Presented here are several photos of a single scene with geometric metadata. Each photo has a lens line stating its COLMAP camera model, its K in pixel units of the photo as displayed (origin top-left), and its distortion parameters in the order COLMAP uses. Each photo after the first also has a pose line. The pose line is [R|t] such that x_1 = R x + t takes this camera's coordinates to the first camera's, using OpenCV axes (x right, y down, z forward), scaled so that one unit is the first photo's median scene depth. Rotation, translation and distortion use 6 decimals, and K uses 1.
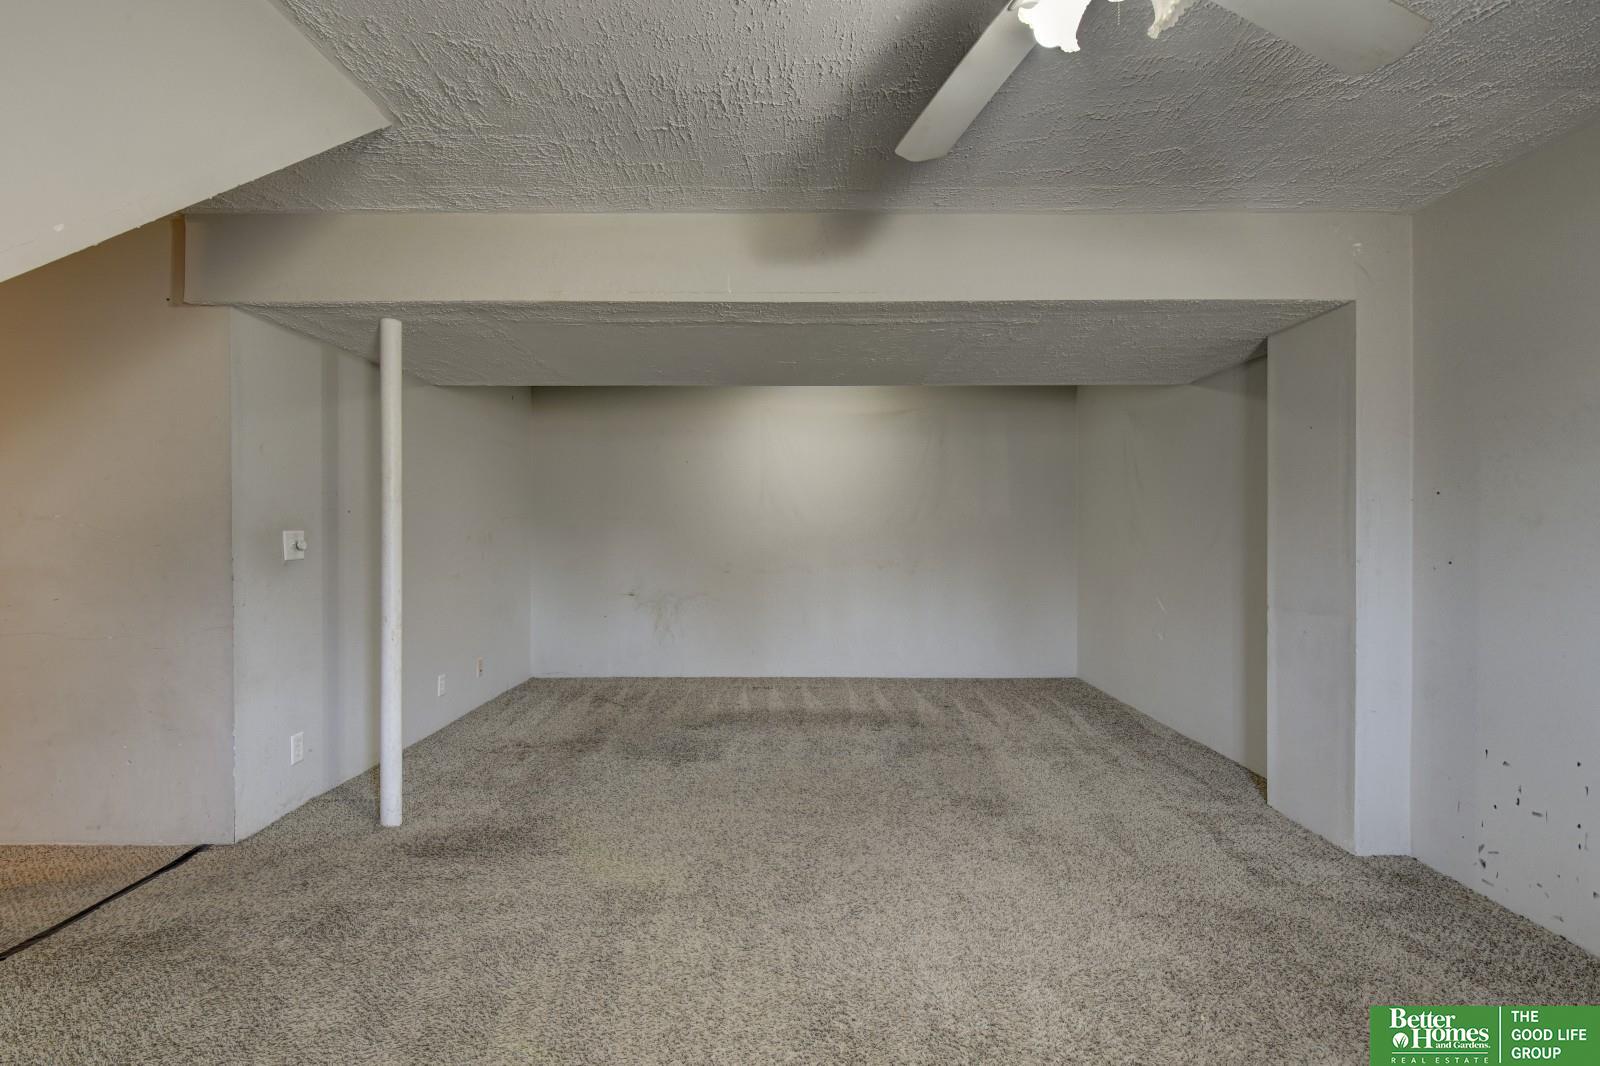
lens RADIAL K [[722.1, 0, 798.3], [0, 722.1, 527.7], [0, 0, 1]] dist [0.003086, -0.002510]
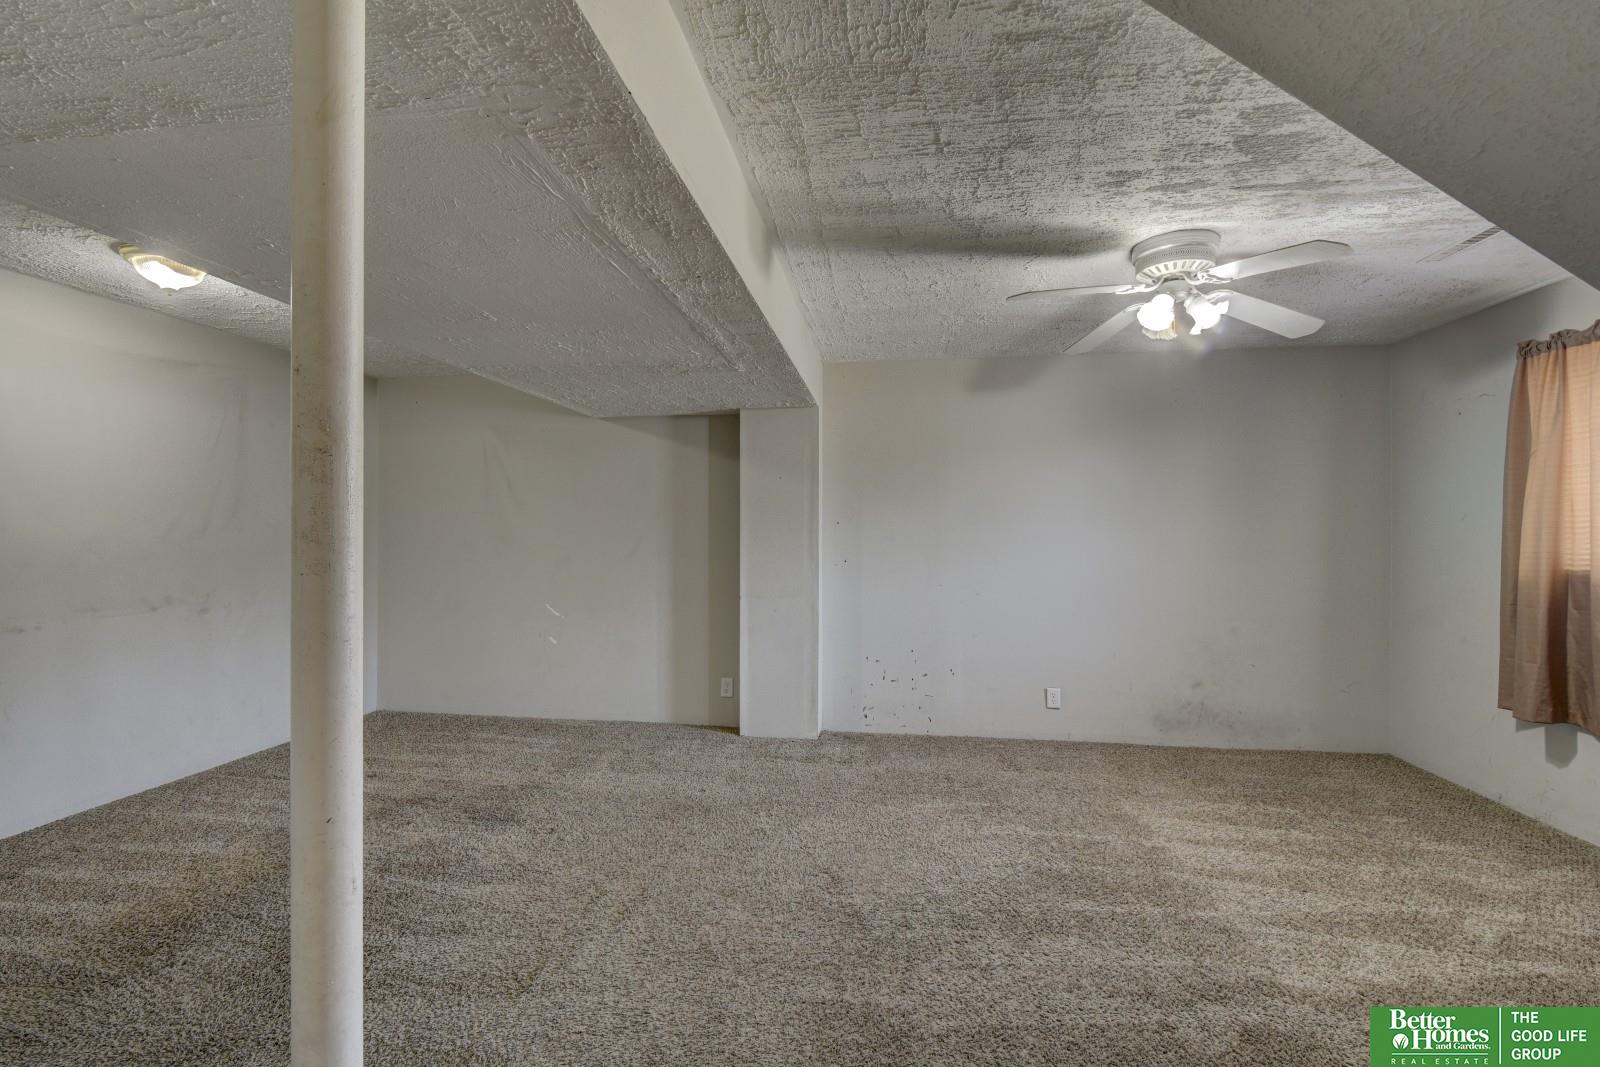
lens RADIAL K [[722.1, 0, 793.8], [0, 722.1, 536.9], [0, 0, 1]] dist [0.003086, -0.002510]
pose [[0.159289, -0.010575, 0.987175, -0.739267], [-0.001987, 0.999937, 0.011032, -0.025671], [-0.987230, -0.003719, 0.159258, 0.667931]]
